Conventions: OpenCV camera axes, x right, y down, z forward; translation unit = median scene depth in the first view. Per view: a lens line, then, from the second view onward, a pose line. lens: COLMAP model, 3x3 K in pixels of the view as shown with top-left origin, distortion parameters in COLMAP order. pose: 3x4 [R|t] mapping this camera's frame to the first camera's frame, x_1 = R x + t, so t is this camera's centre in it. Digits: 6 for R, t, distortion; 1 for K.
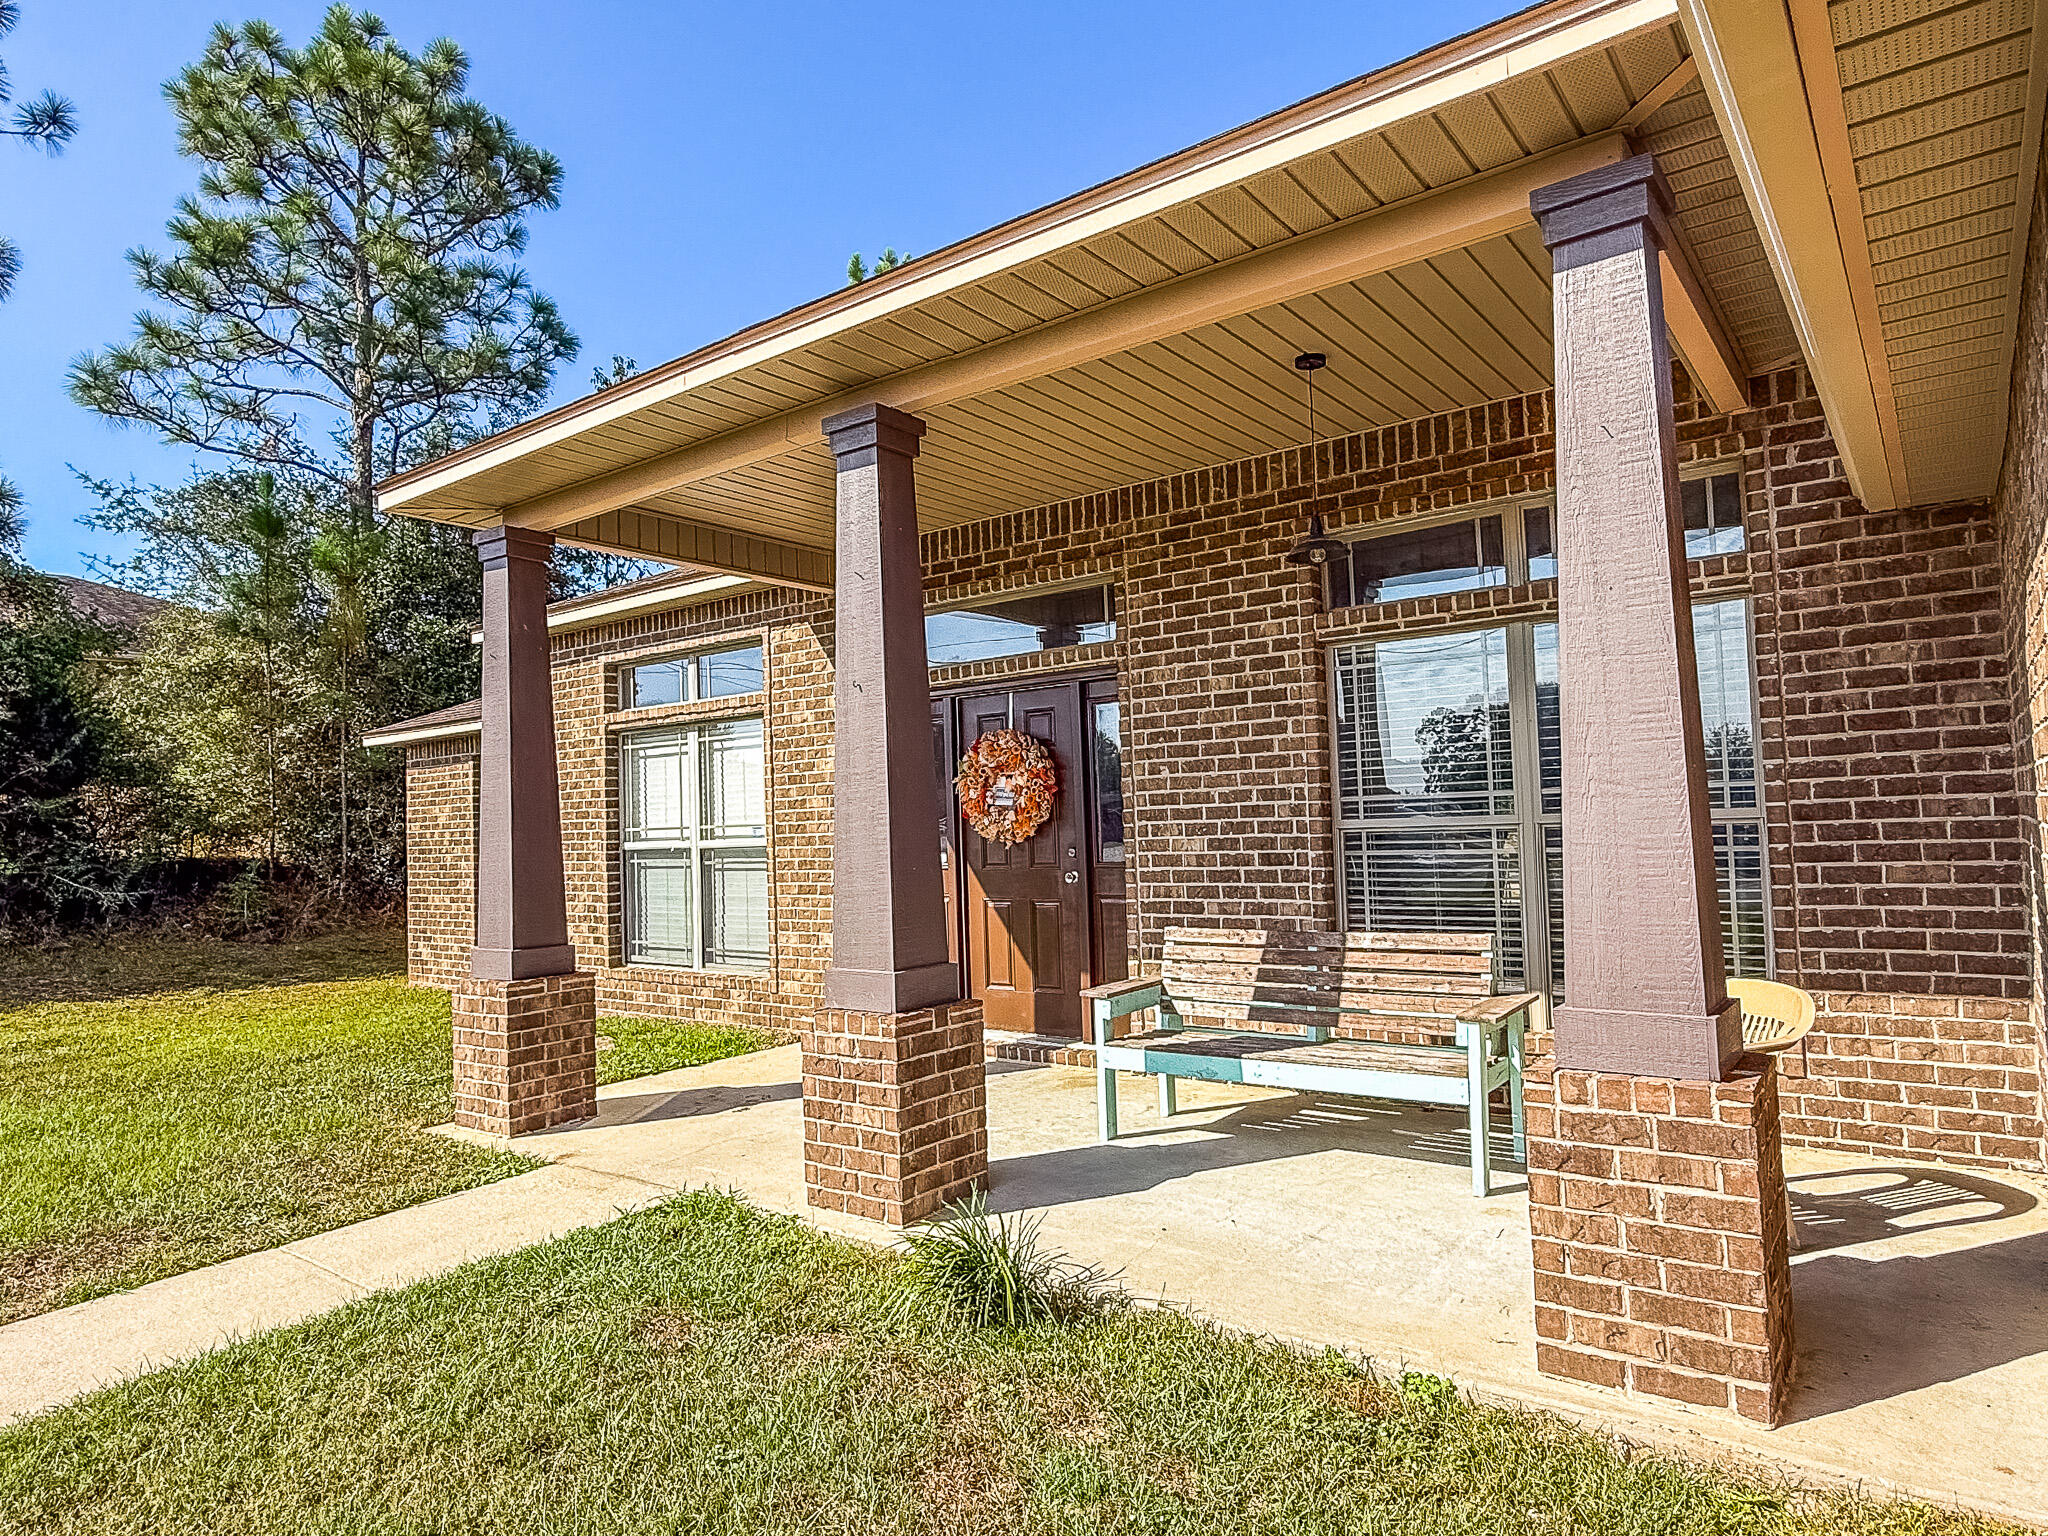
lens RADIAL K [[1219.3, 0, 1024.0], [0, 1219.3, 768.0], [0, 0, 1]] dist [-0.001063, -0.000738]
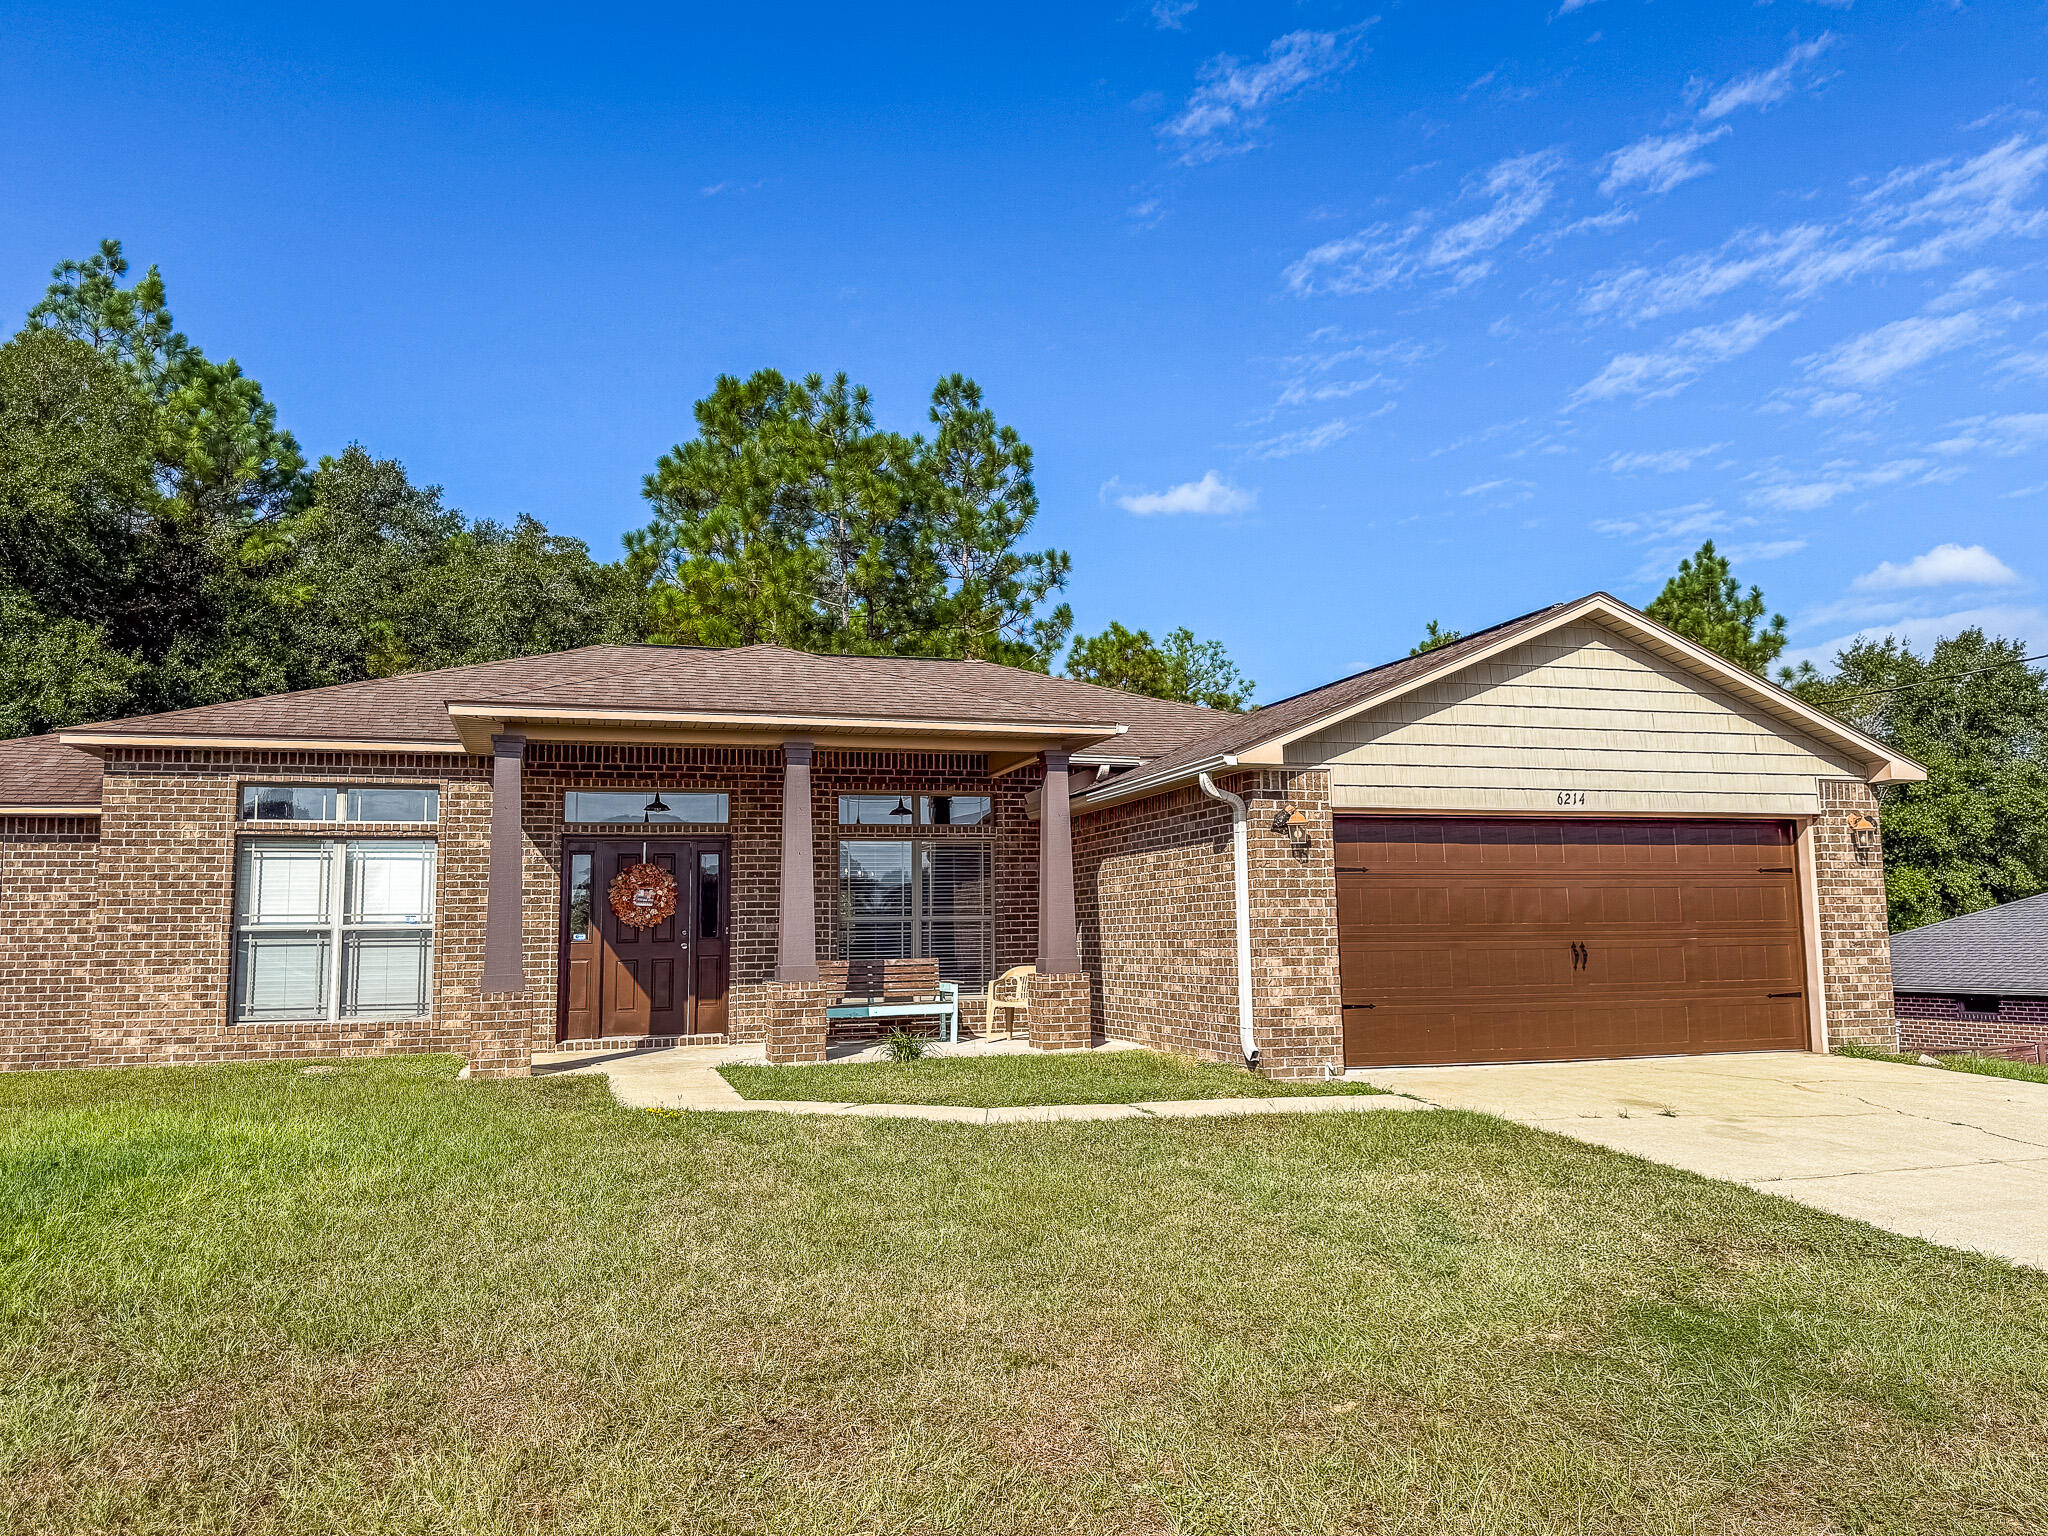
lens RADIAL K [[1439.8, 0, 1027.7], [0, 1439.8, 778.8], [0, 0, 1]] dist [0.132911, -0.211899]
pose [[0.579615, 0.114494, 0.806807, -1.626106], [-0.043285, 0.993008, -0.109822, 0.062832], [-0.813740, 0.028732, 0.580518, -0.796764]]
